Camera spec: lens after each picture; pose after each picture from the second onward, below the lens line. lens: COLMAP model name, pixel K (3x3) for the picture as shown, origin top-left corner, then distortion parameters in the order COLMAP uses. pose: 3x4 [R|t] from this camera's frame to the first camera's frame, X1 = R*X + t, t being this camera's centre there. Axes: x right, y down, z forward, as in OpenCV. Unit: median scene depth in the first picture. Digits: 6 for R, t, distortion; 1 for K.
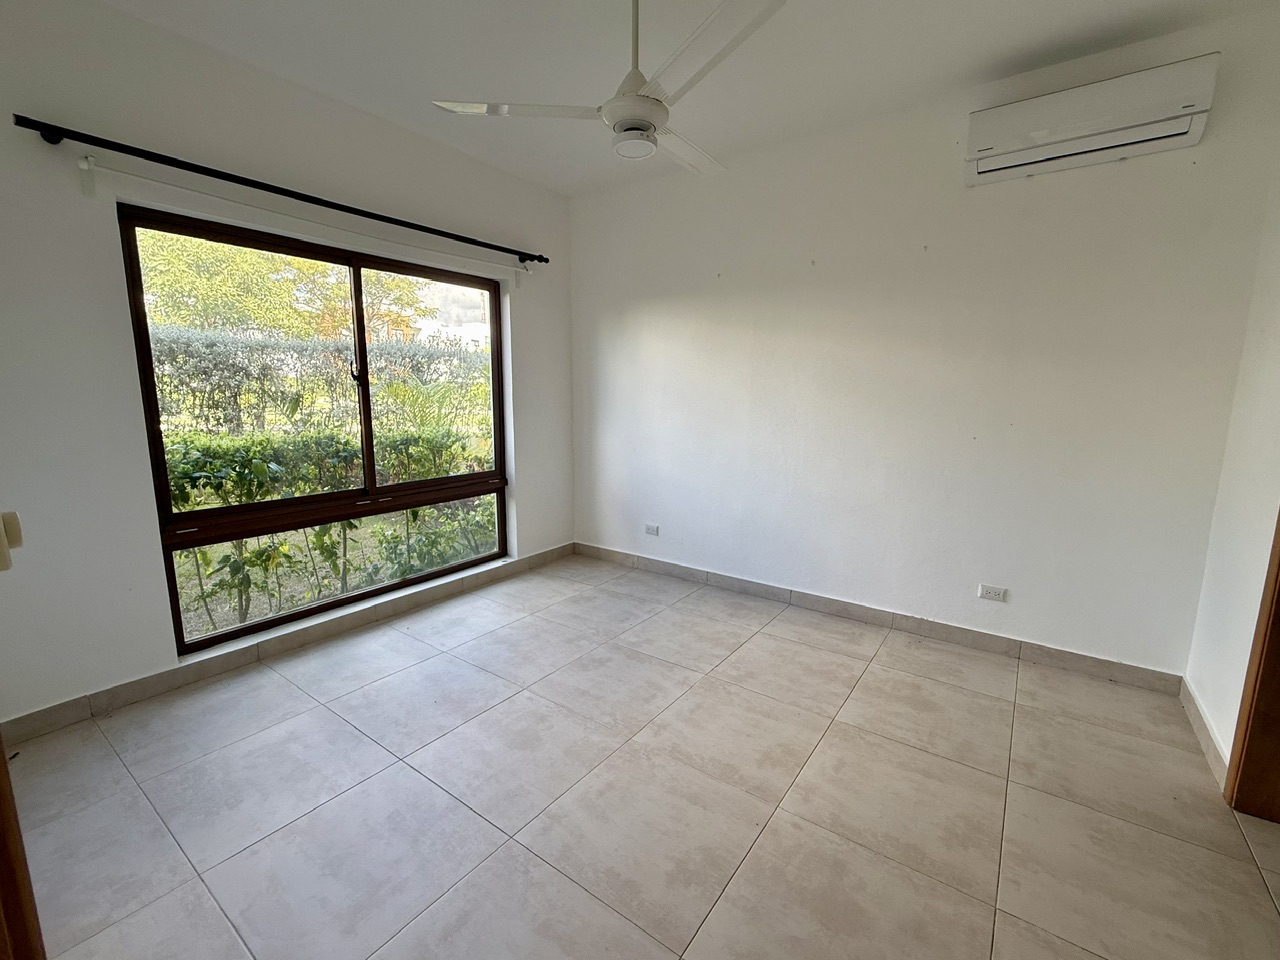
lens RADIAL K [[547.7, 0, 635.9], [0, 547.7, 475.1], [0, 0, 1]] dist [0.001351, 0.000214]
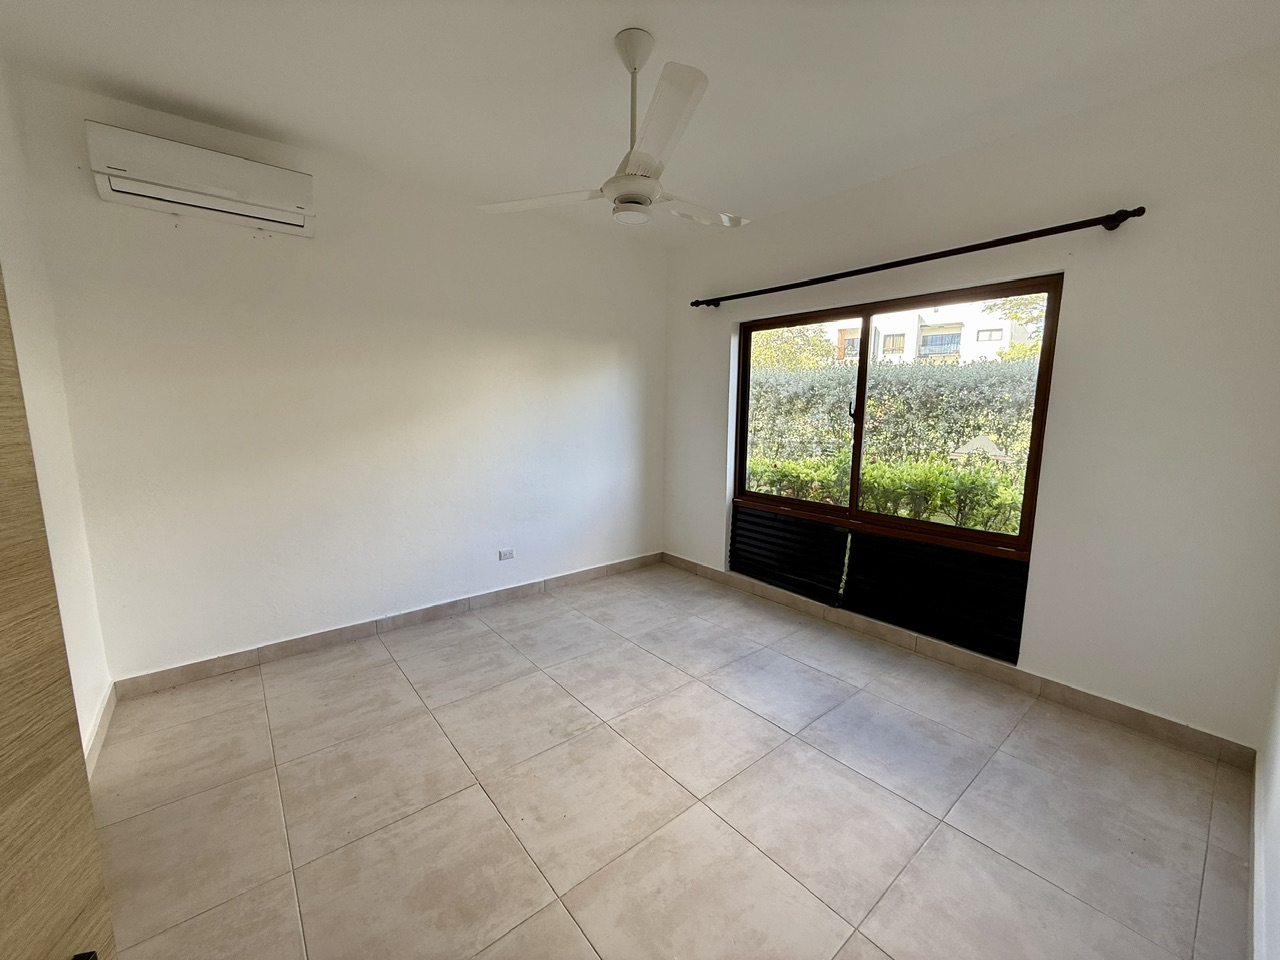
lens RADIAL K [[509.9, 0, 640.0], [0, 509.9, 480.0], [0, 0, 1]] dist [-0.000650, -0.000242]
pose [[-0.247871, 0.128460, -0.960239, 0.673877], [-0.159759, 0.972180, 0.171297, -0.156857], [0.955530, 0.195866, -0.220453, 0.860347]]
